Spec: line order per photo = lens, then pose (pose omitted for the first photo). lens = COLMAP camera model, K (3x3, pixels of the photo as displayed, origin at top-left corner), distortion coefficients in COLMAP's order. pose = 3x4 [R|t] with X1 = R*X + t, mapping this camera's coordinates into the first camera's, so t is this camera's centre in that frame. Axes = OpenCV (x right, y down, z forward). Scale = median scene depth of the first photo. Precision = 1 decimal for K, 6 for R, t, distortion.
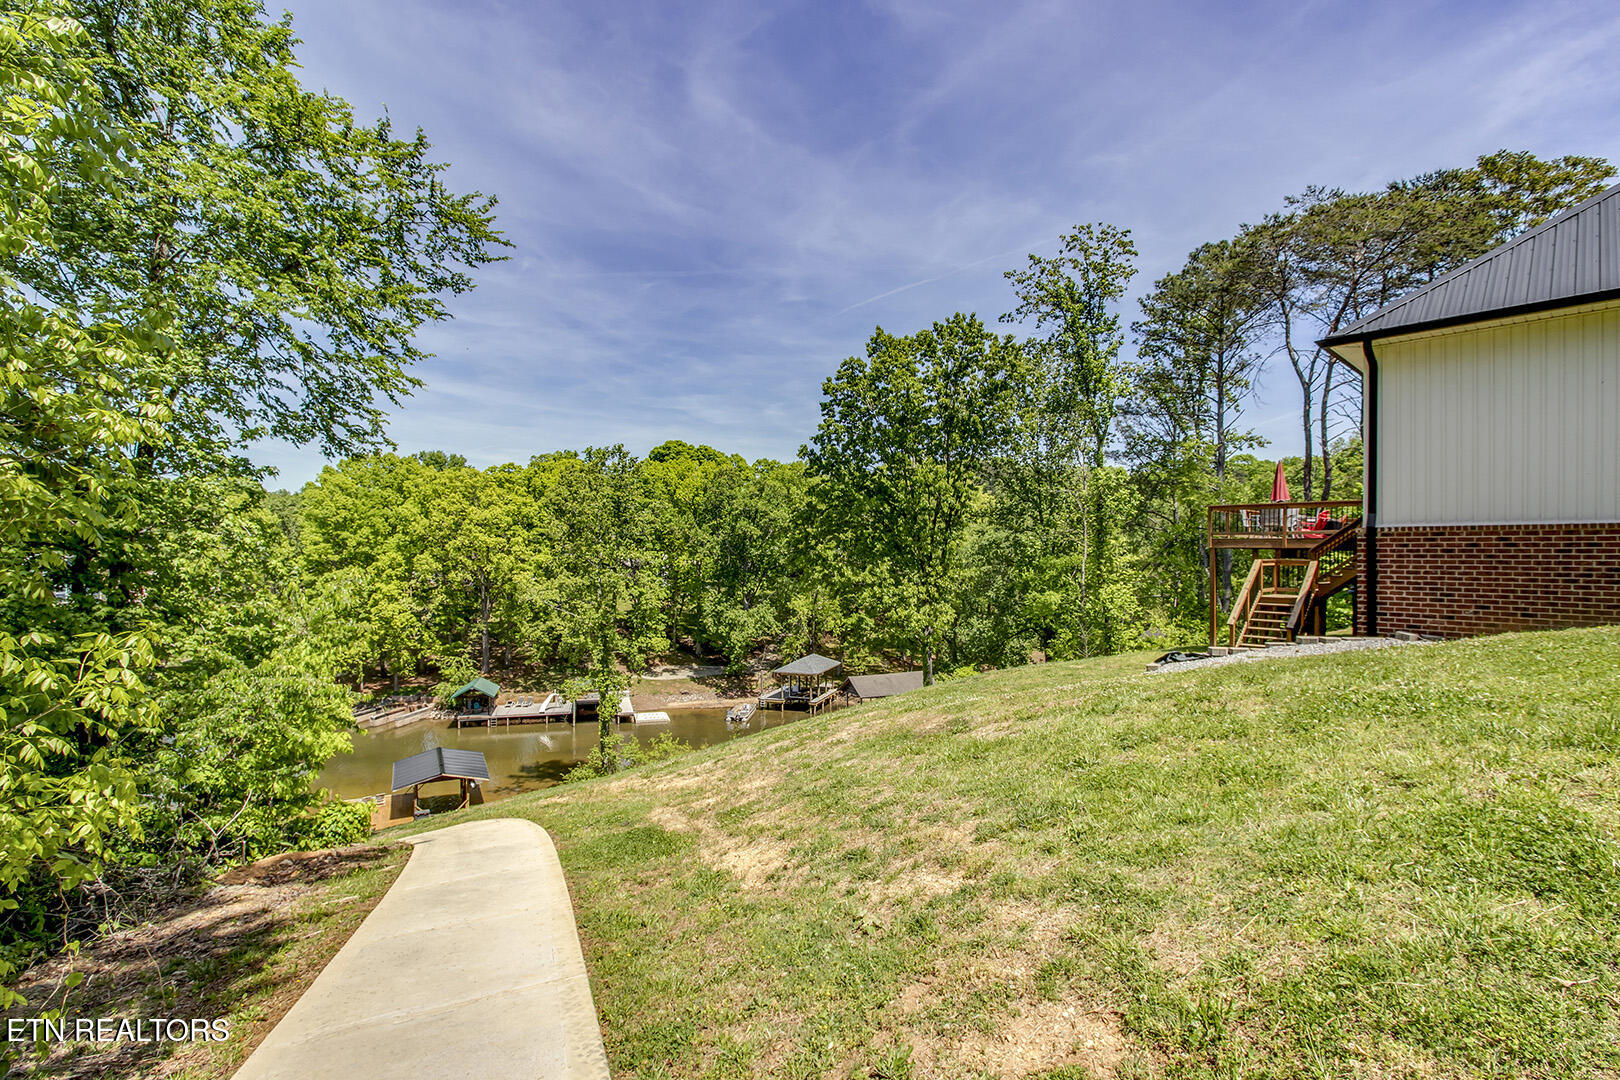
lens RADIAL K [[761.6, 0, 825.0], [0, 761.6, 536.2], [0, 0, 1]] dist [-0.021734, 0.003233]
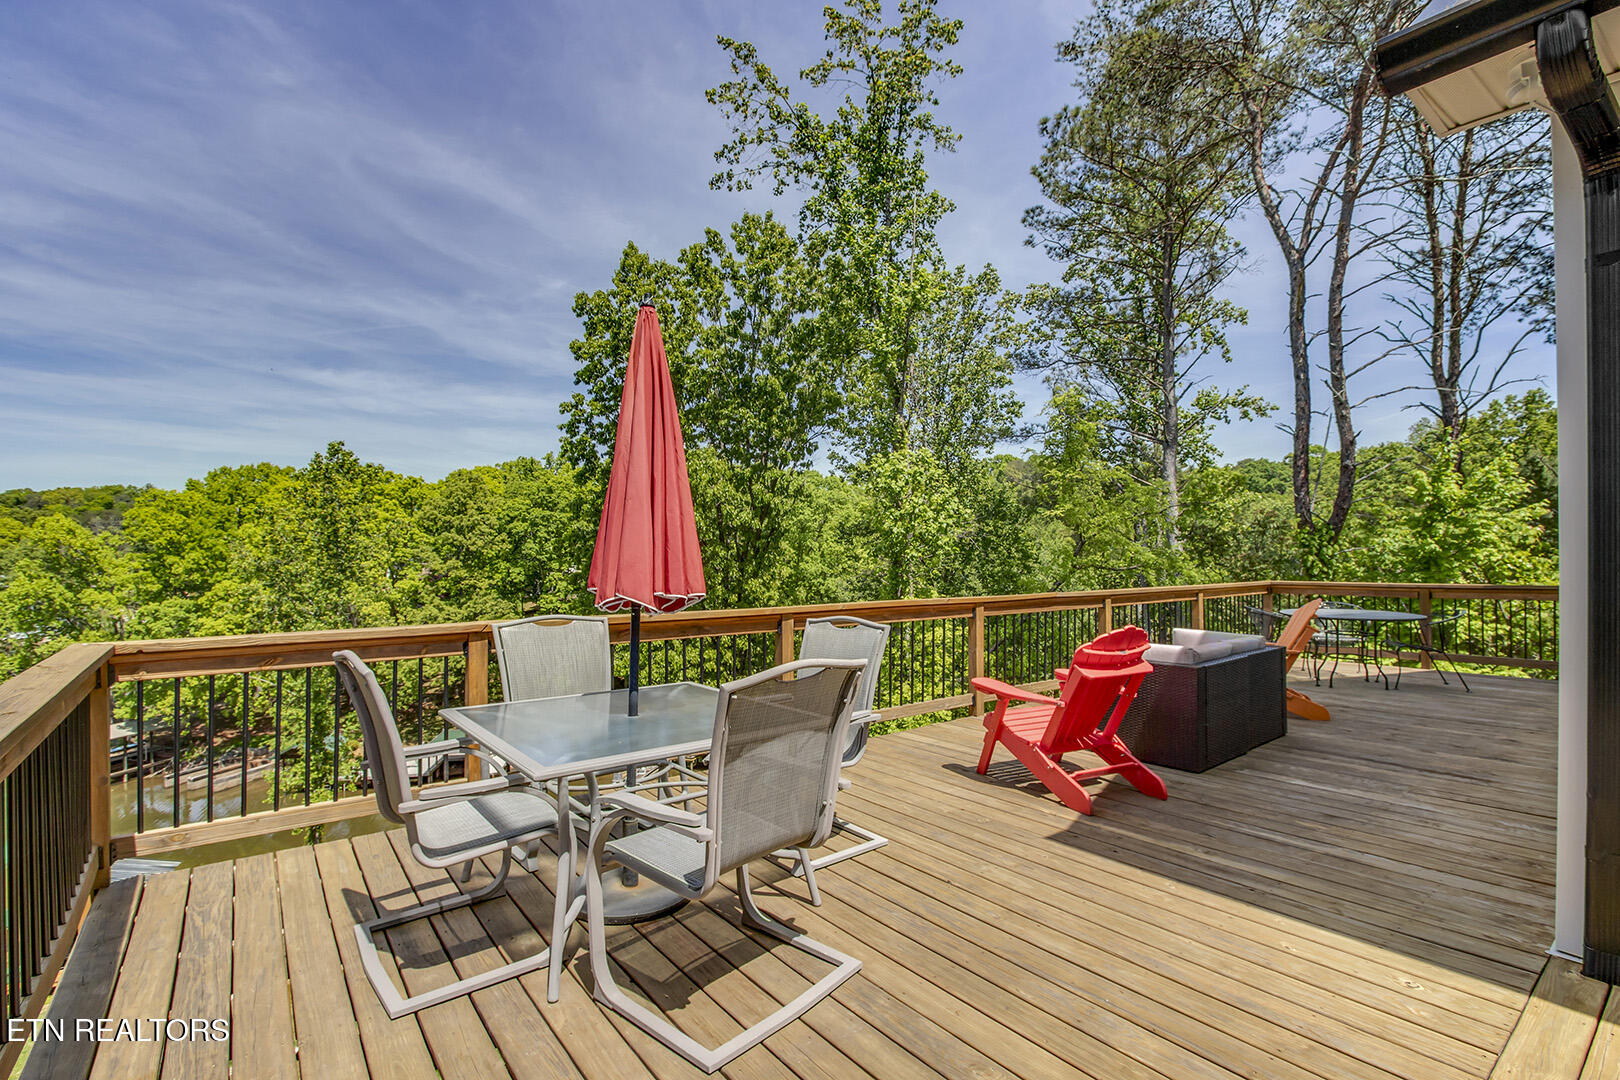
lens RADIAL K [[761.6, 0, 820.7], [0, 761.6, 543.5], [0, 0, 1]] dist [-0.021734, 0.003233]
pose [[0.996889, -0.014288, -0.077515, 0.386228], [0.014709, 0.999880, 0.004868, -0.035076], [0.077436, -0.005993, 0.996979, 0.527645]]
